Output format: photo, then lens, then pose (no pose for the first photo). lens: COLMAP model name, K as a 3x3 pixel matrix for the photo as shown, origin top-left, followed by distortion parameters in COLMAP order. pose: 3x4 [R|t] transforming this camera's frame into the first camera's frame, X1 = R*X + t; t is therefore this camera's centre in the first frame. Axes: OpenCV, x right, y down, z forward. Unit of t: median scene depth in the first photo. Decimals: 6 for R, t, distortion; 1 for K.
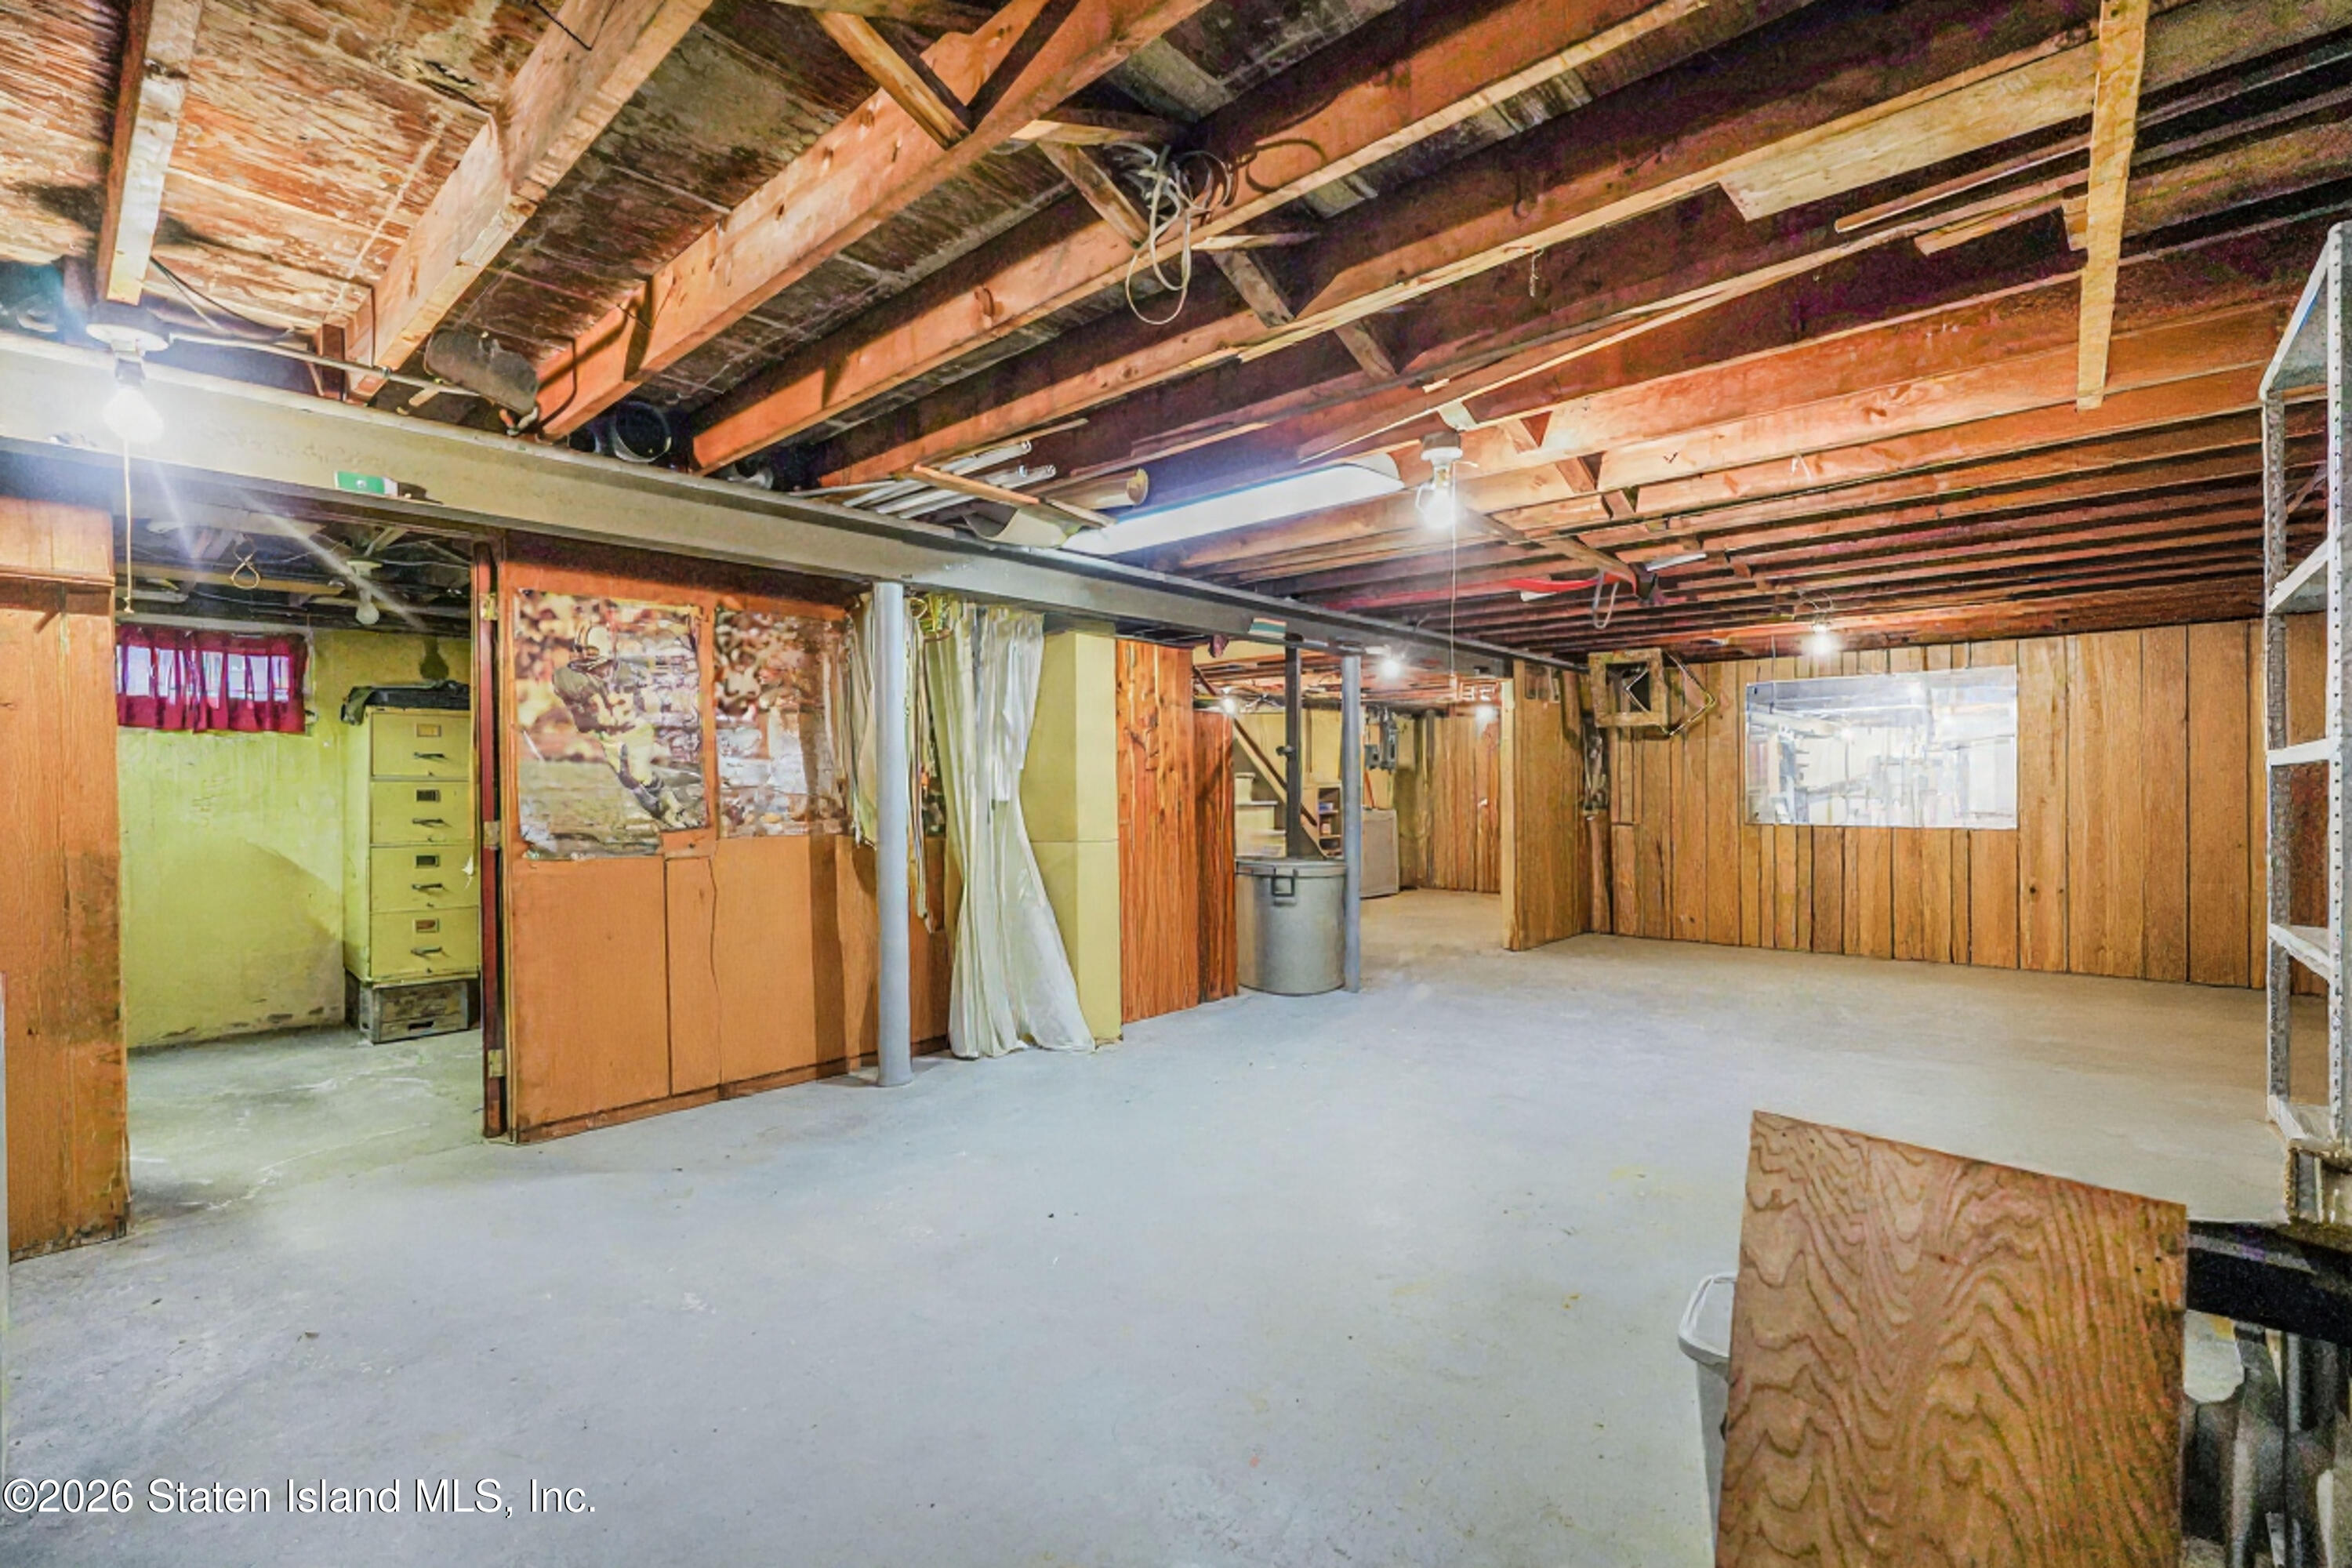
lens RADIAL K [[1046.7, 0, 1174.2], [0, 1046.7, 802.5], [0, 0, 1]] dist [-0.005334, 0.005789]
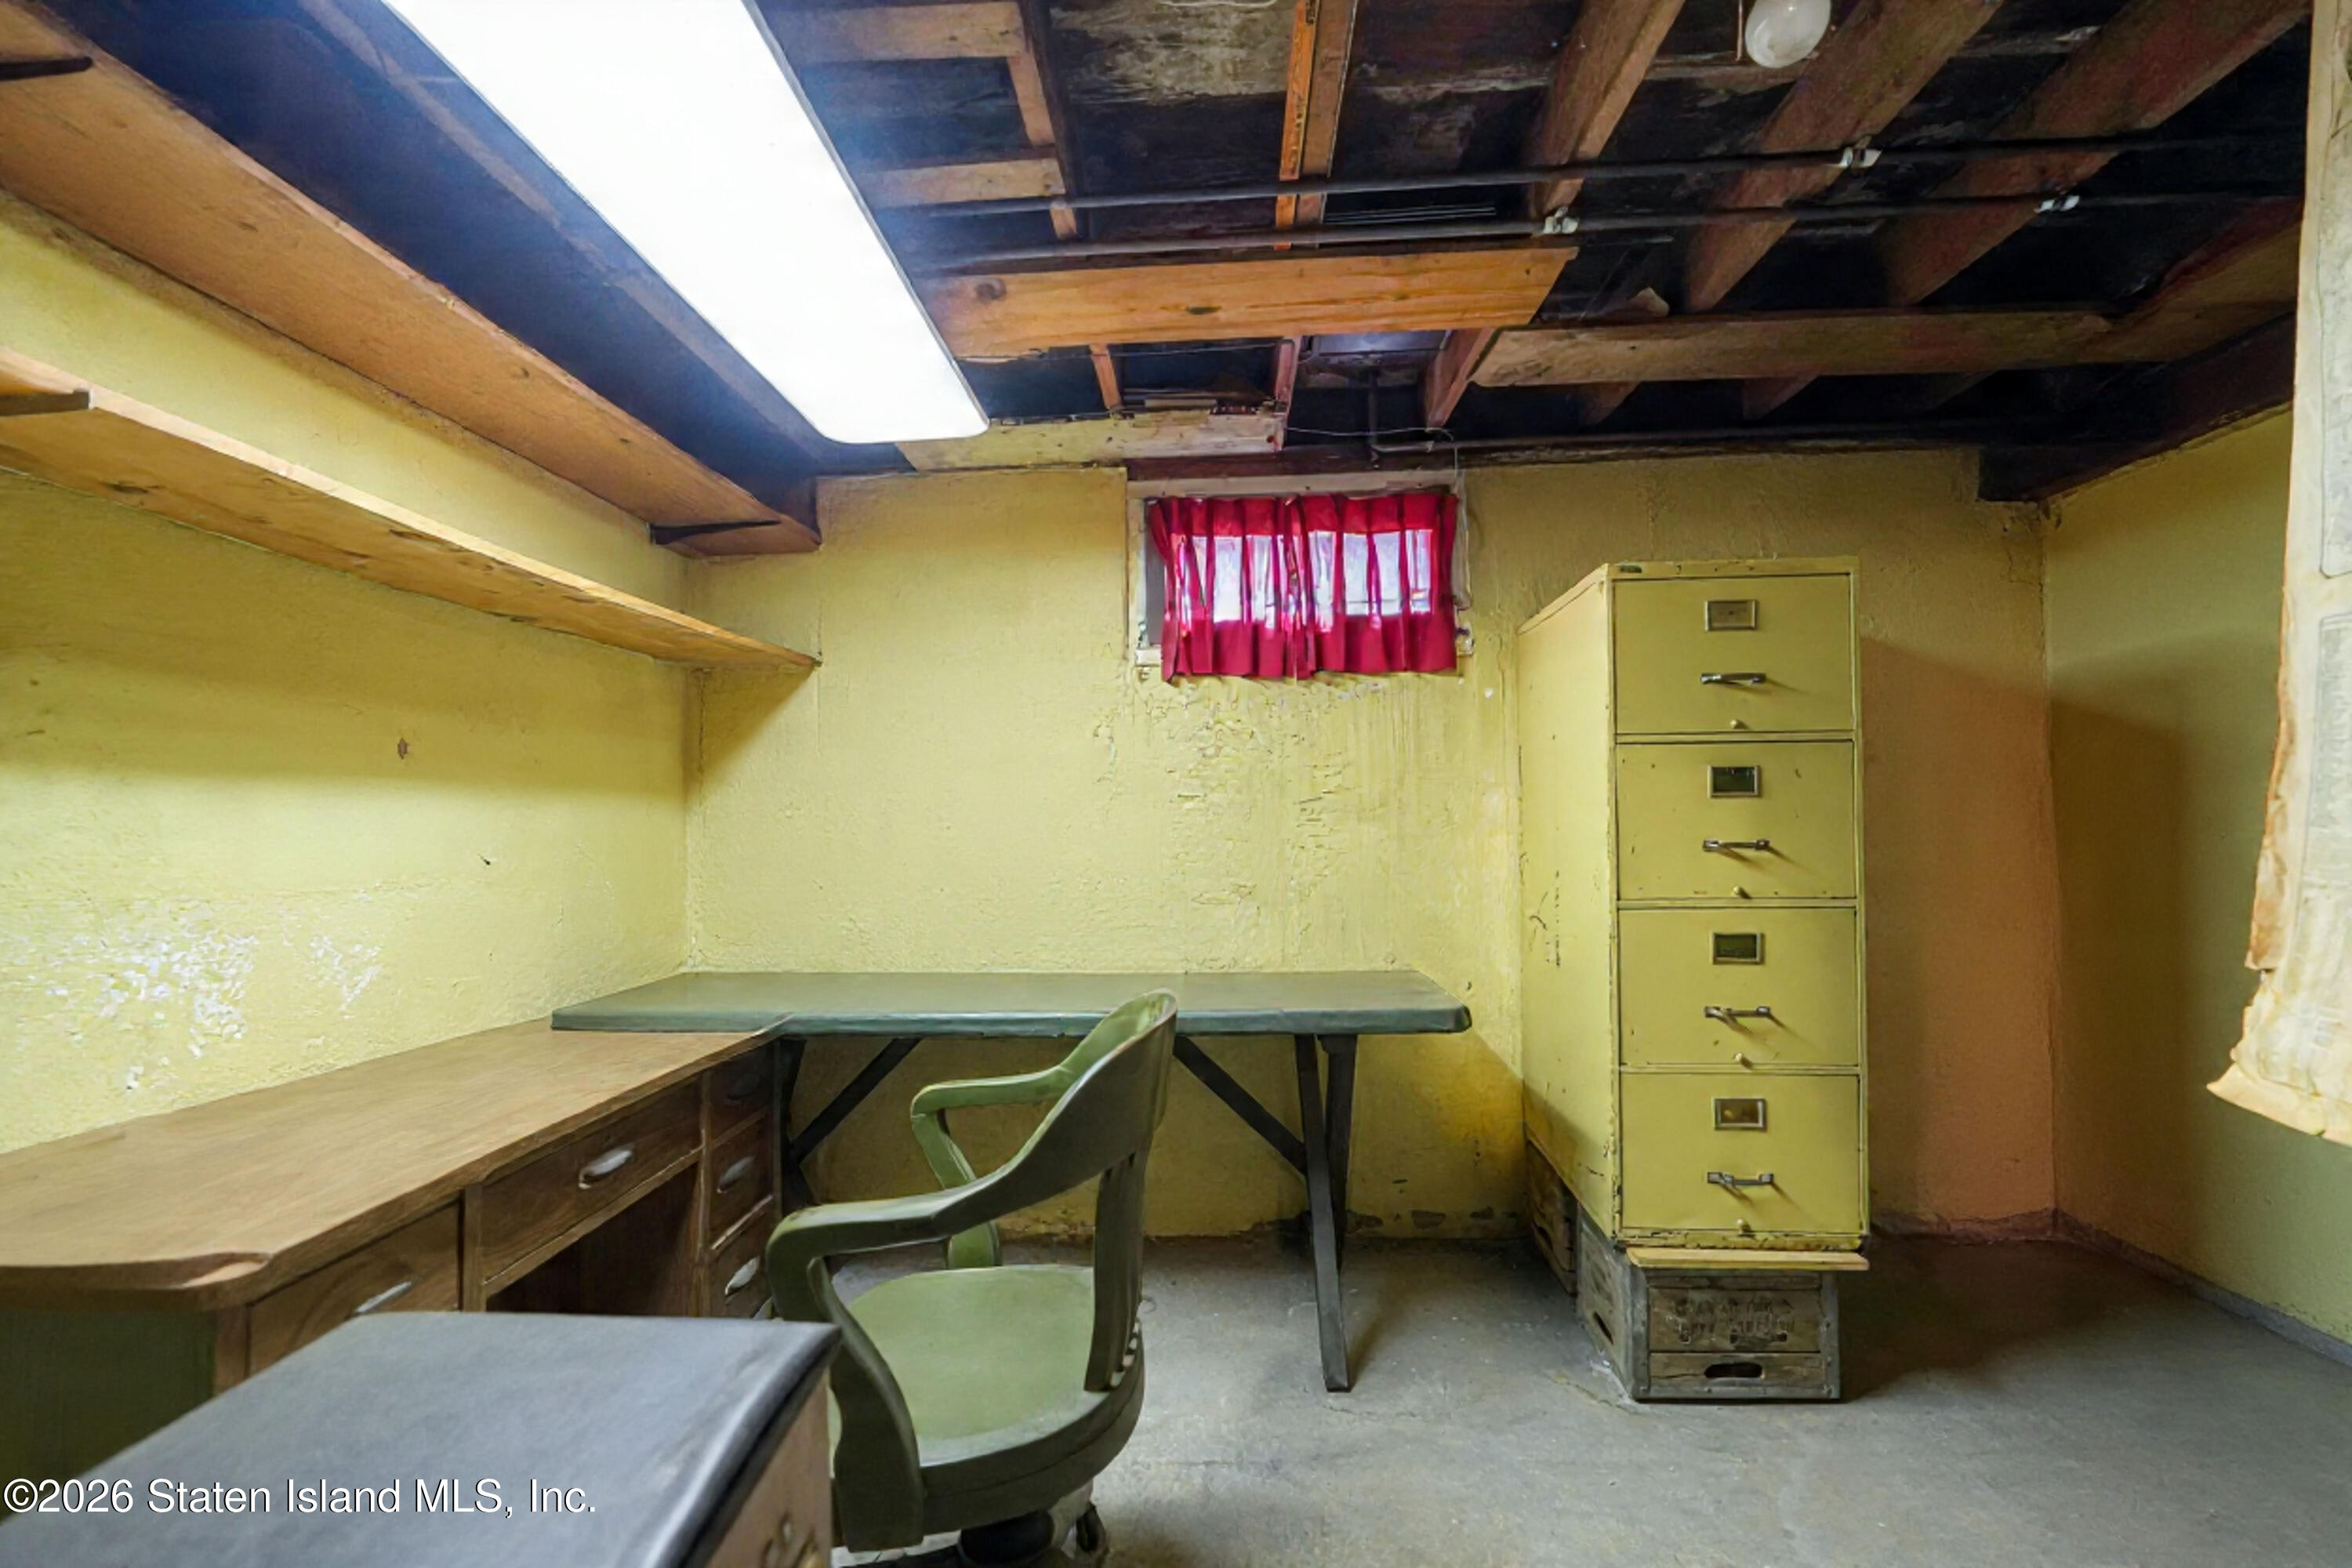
lens RADIAL K [[1046.7, 0, 1170.0], [0, 1046.7, 792.8], [0, 0, 1]] dist [-0.005334, 0.005789]
pose [[0.630889, -0.027526, -0.775385, -0.542382], [0.012240, 0.999599, -0.025526, 0.004997], [0.775777, 0.006613, 0.630973, 0.587091]]
